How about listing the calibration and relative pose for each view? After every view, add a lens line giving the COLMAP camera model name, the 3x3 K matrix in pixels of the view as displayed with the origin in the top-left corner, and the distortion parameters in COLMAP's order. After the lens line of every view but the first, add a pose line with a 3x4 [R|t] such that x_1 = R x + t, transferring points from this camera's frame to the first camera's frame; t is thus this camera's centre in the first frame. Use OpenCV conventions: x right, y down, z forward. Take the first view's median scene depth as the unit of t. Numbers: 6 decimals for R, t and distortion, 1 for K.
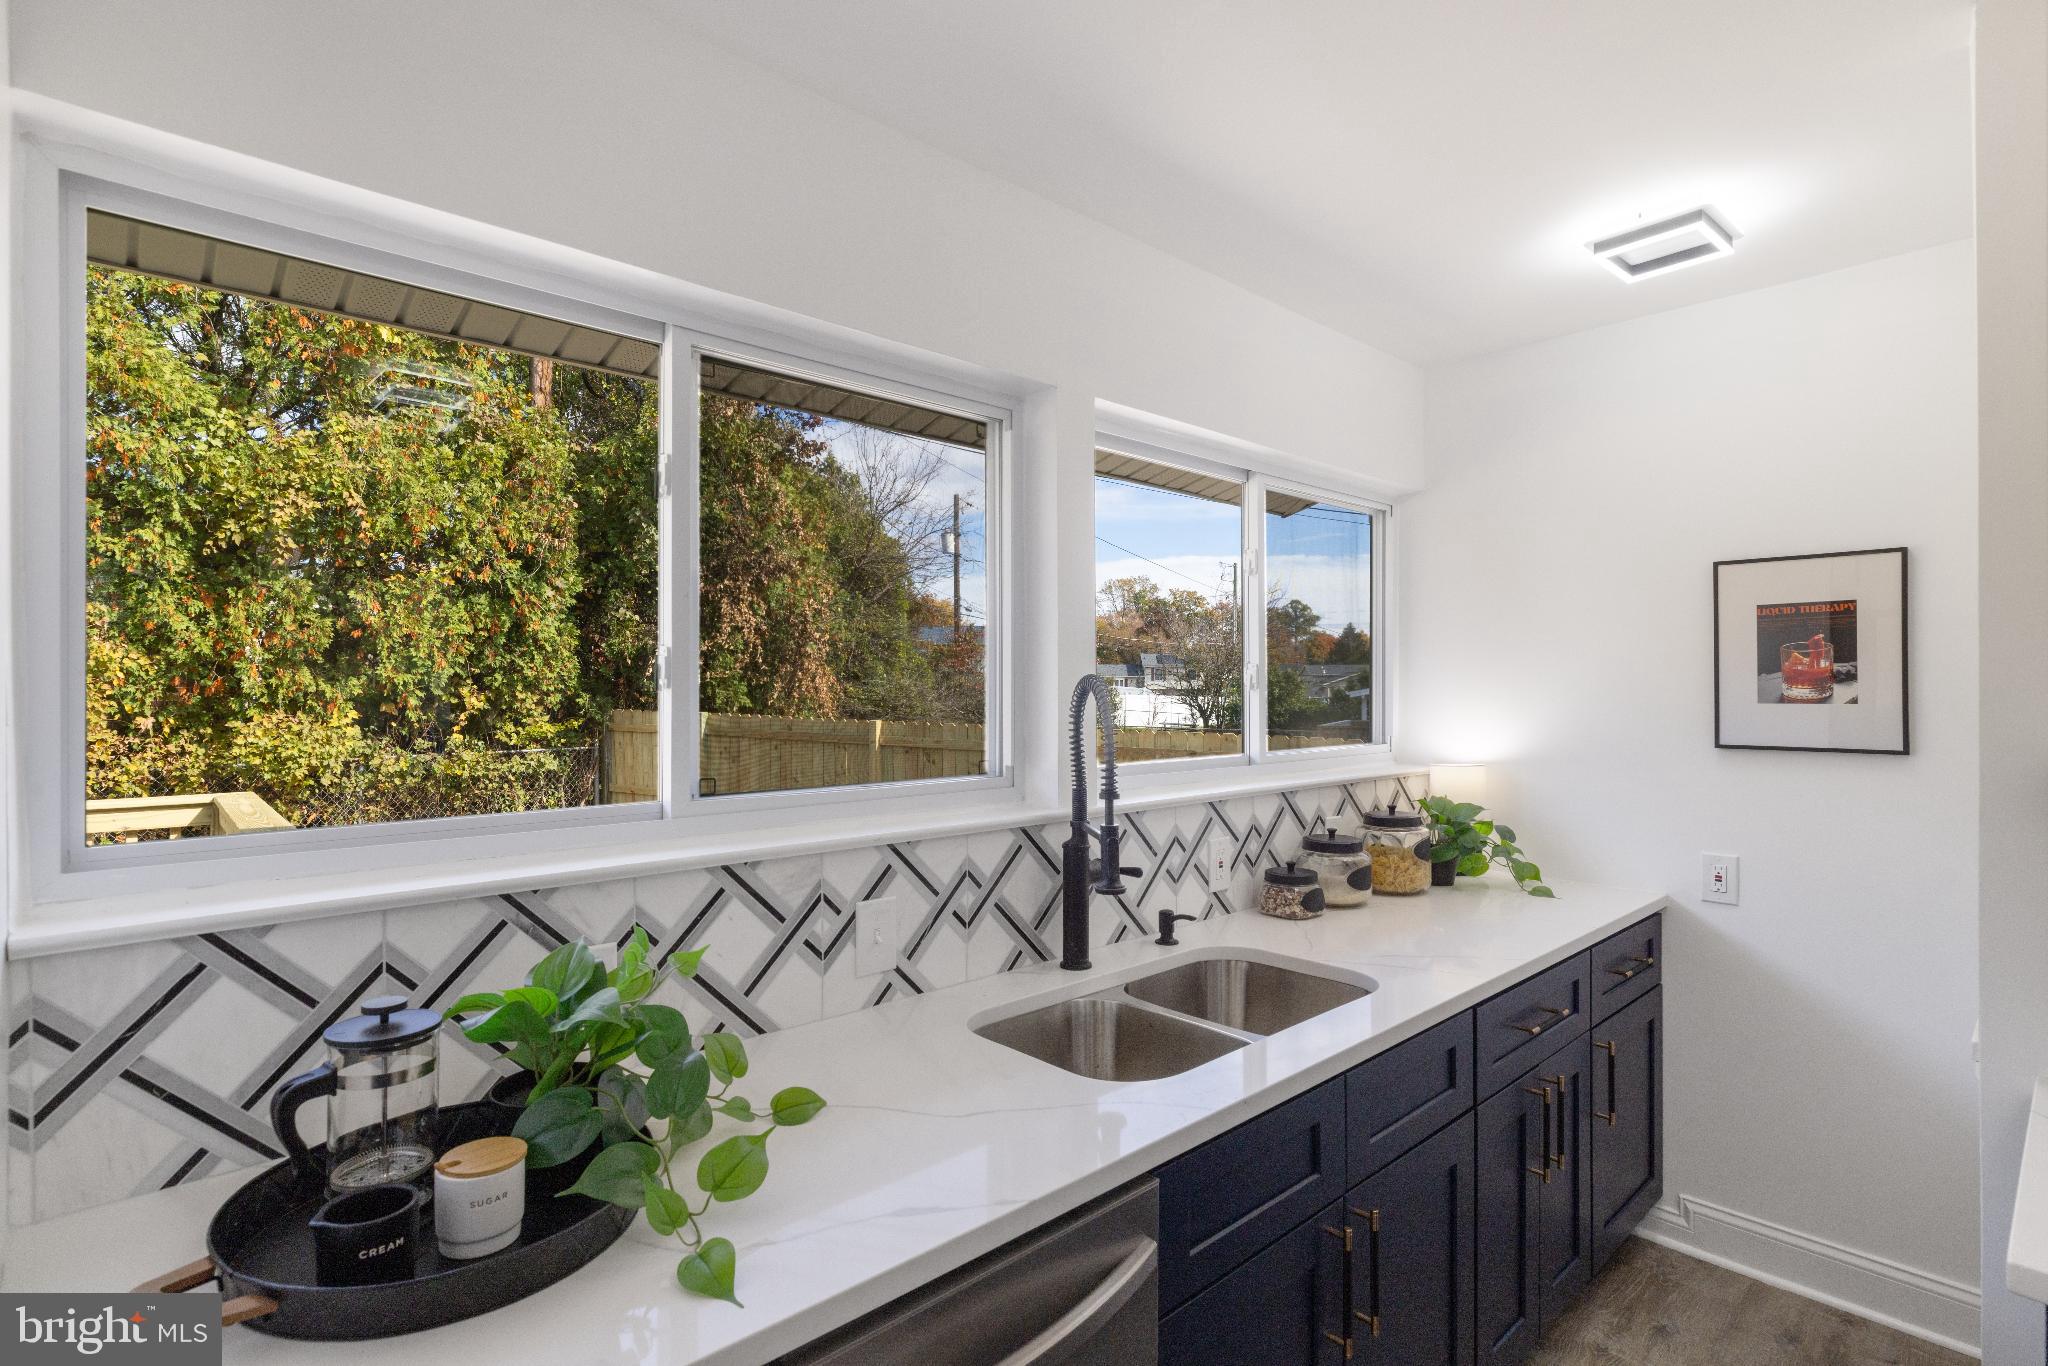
lens RADIAL K [[991.6, 0, 1013.8], [0, 991.6, 690.6], [0, 0, 1]] dist [-0.004363, -0.000143]
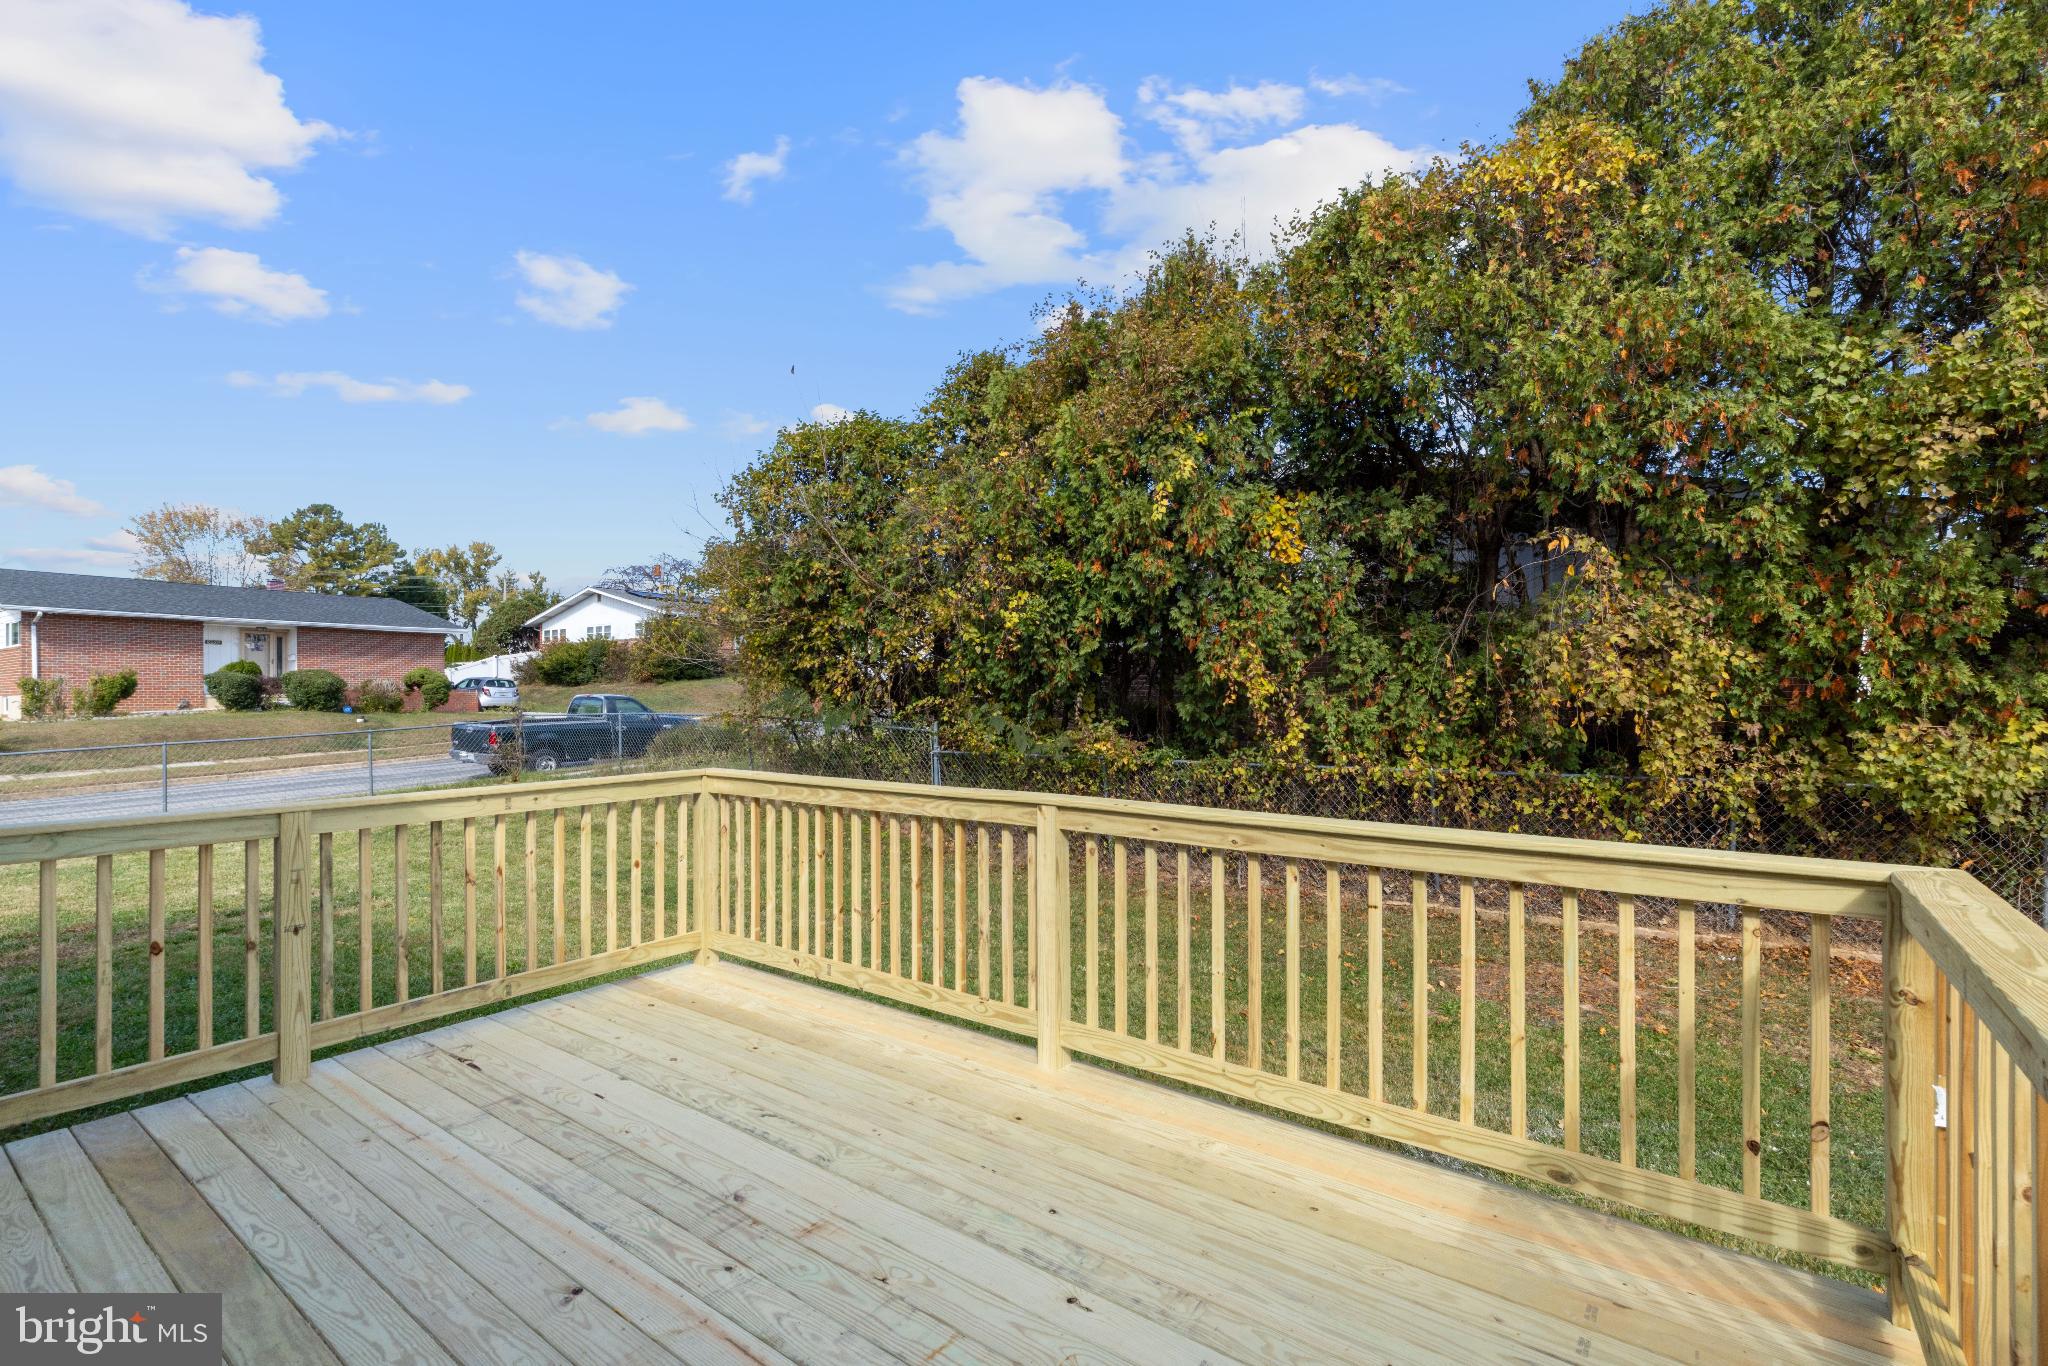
lens RADIAL K [[921.5, 0, 1038.9], [0, 921.5, 684.9], [0, 0, 1]] dist [0.001272, -0.000328]
pose [[0.204991, -0.006926, -0.978739, -0.198007], [0.003075, 0.999975, -0.006432, -0.003691], [0.978759, -0.001691, 0.205007, 0.202524]]
